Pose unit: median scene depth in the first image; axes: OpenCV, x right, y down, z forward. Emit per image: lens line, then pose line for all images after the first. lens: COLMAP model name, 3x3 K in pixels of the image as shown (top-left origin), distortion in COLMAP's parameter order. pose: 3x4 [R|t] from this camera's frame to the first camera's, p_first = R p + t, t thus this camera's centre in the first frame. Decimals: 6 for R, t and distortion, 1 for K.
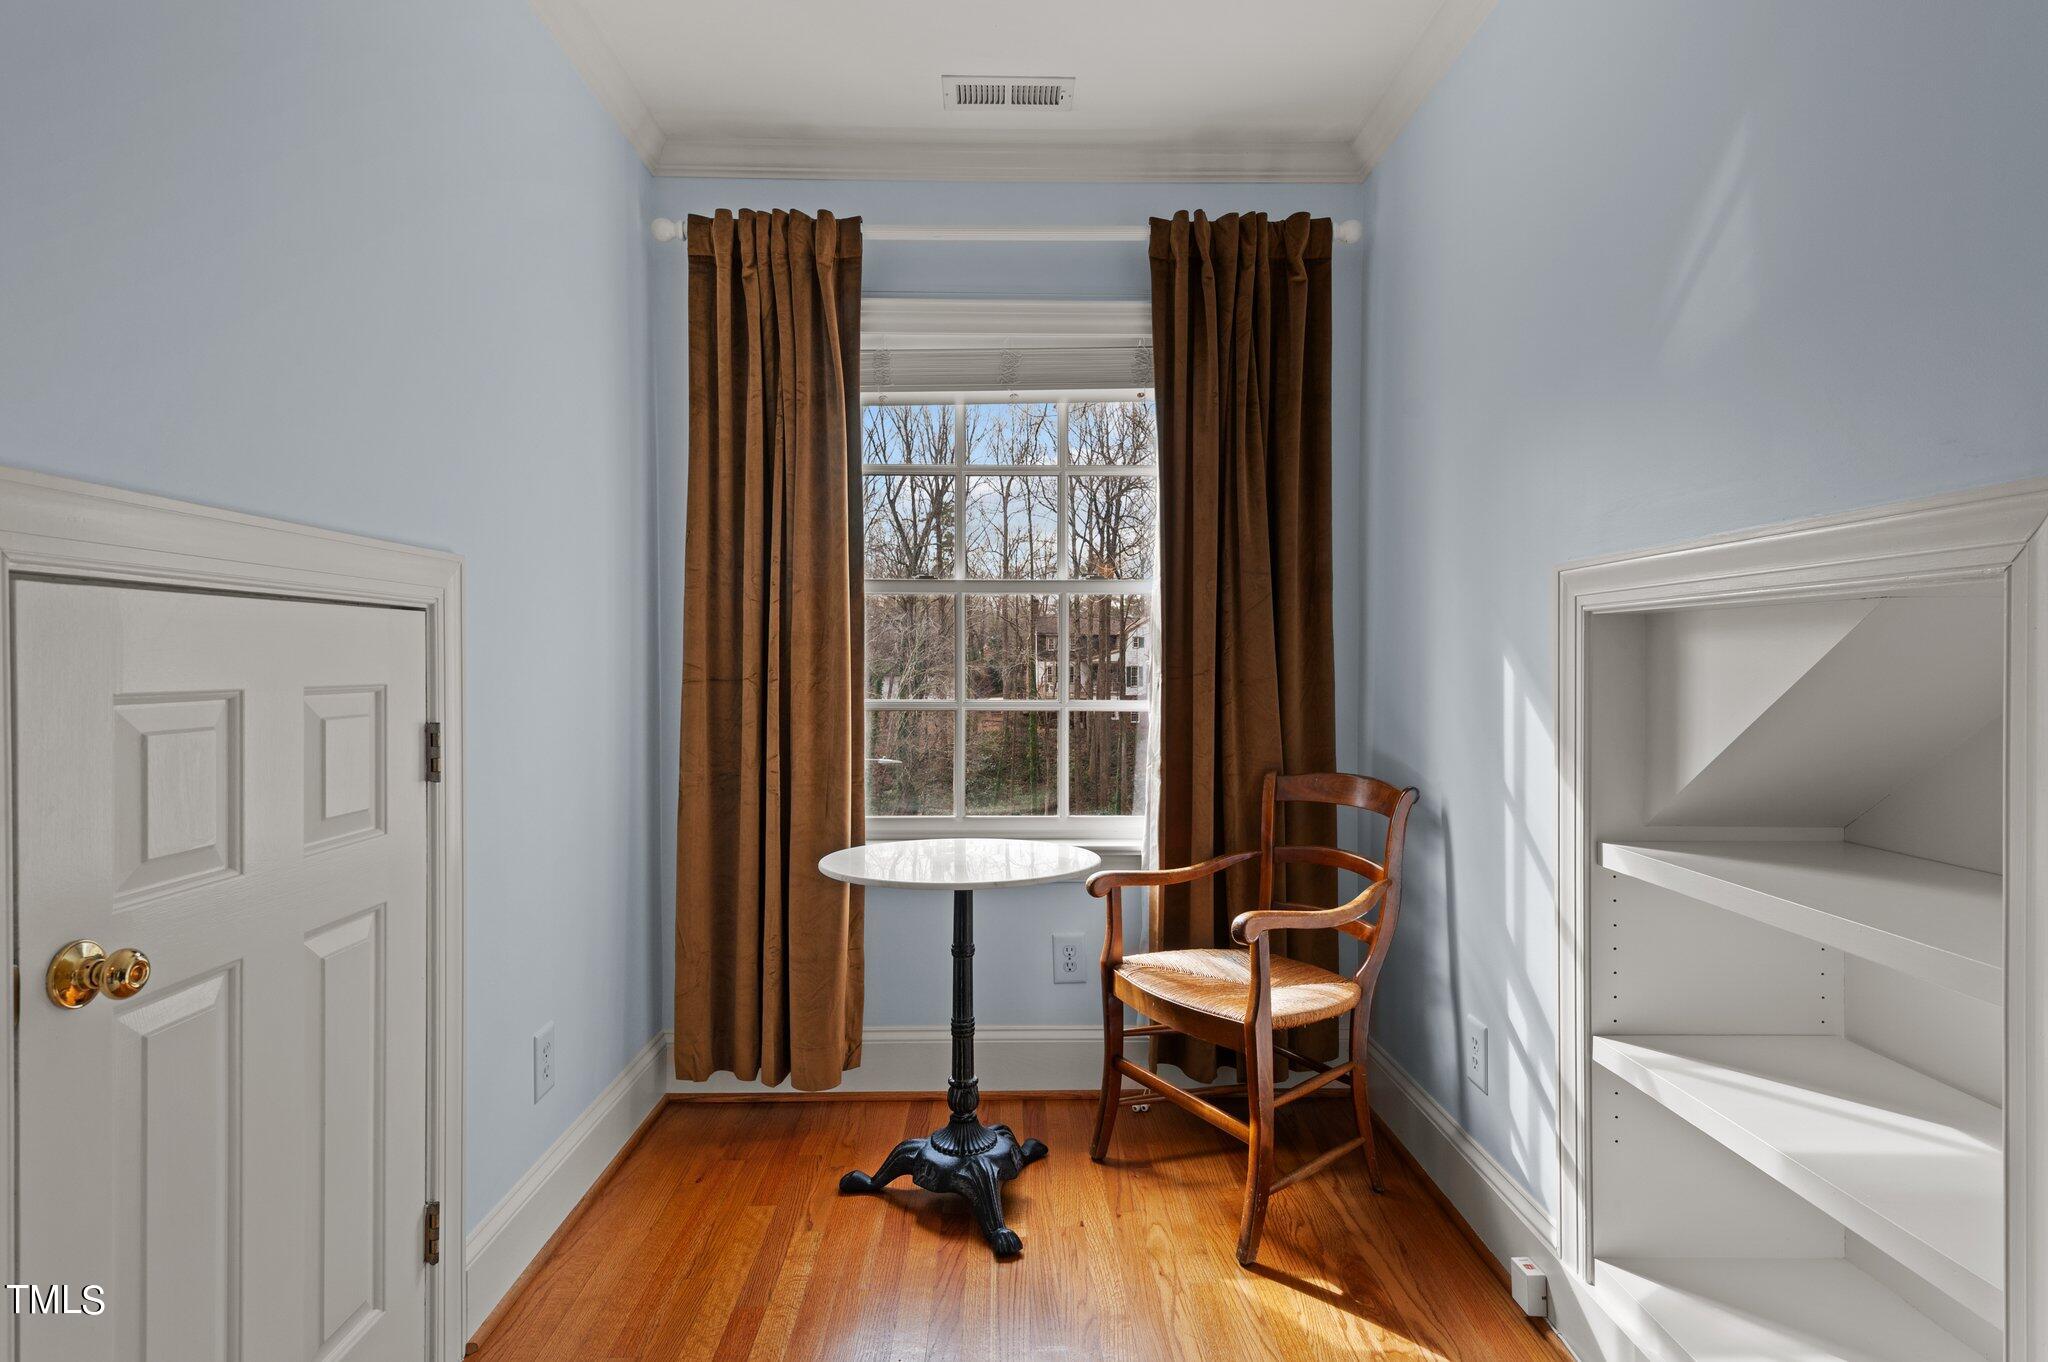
lens RADIAL K [[1120.8, 0, 1022.6], [0, 1120.8, 663.6], [0, 0, 1]] dist [0.035634, -0.000331]
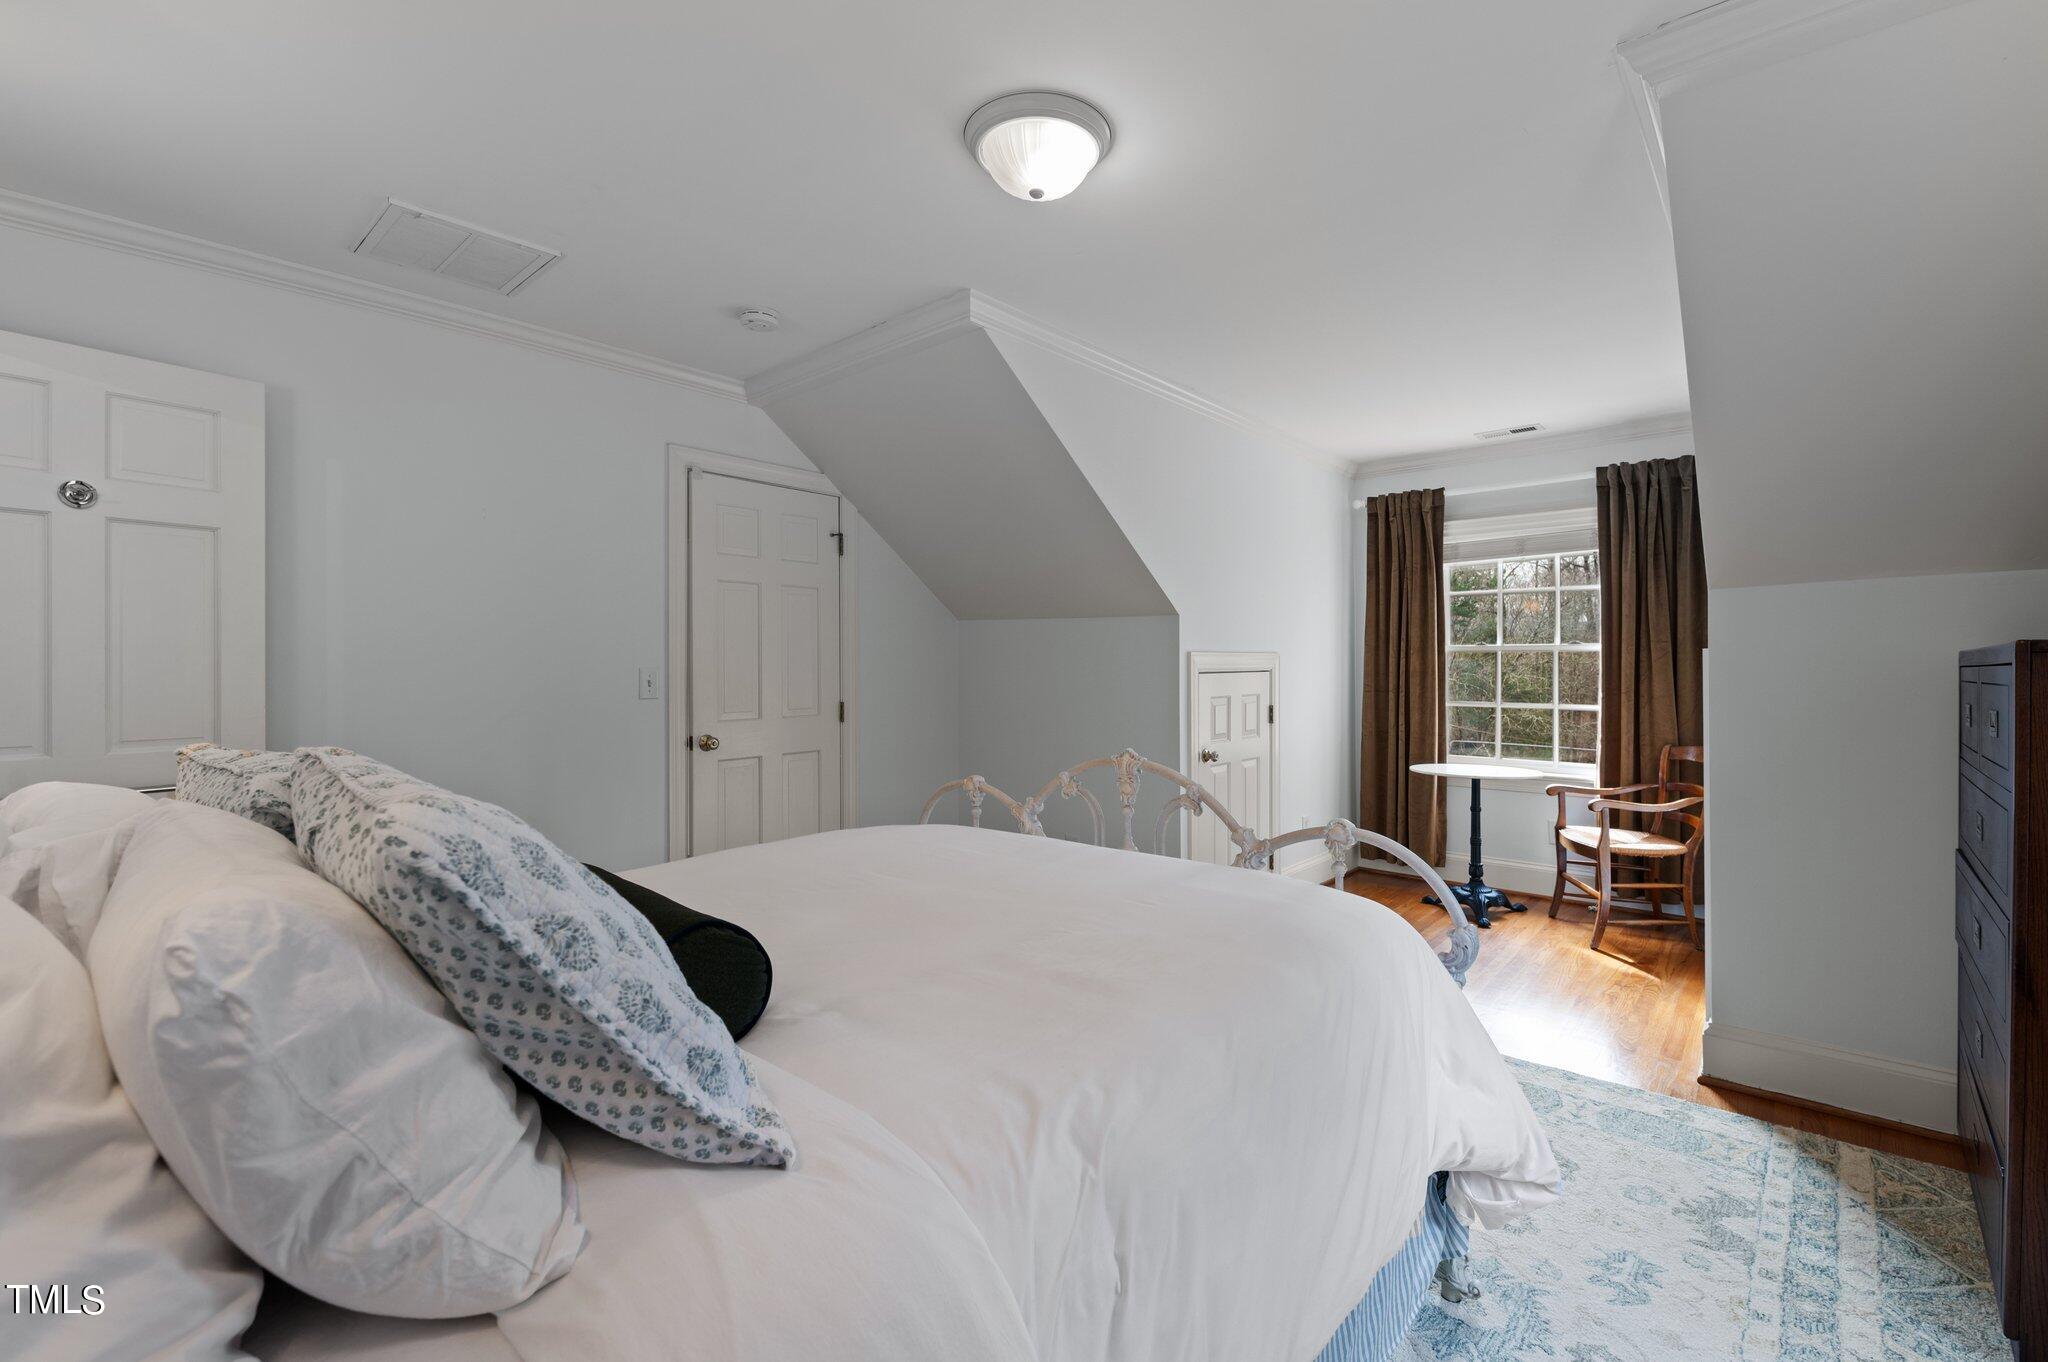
lens RADIAL K [[893.2, 0, 1024.0], [0, 893.2, 681.0], [0, 0, 1]] dist [0.003622, -0.000447]
pose [[0.744249, 0.012722, -0.667781, 0.431239], [0.000565, 0.999806, 0.019677, -0.044005], [0.667902, -0.015022, 0.744097, -0.899050]]
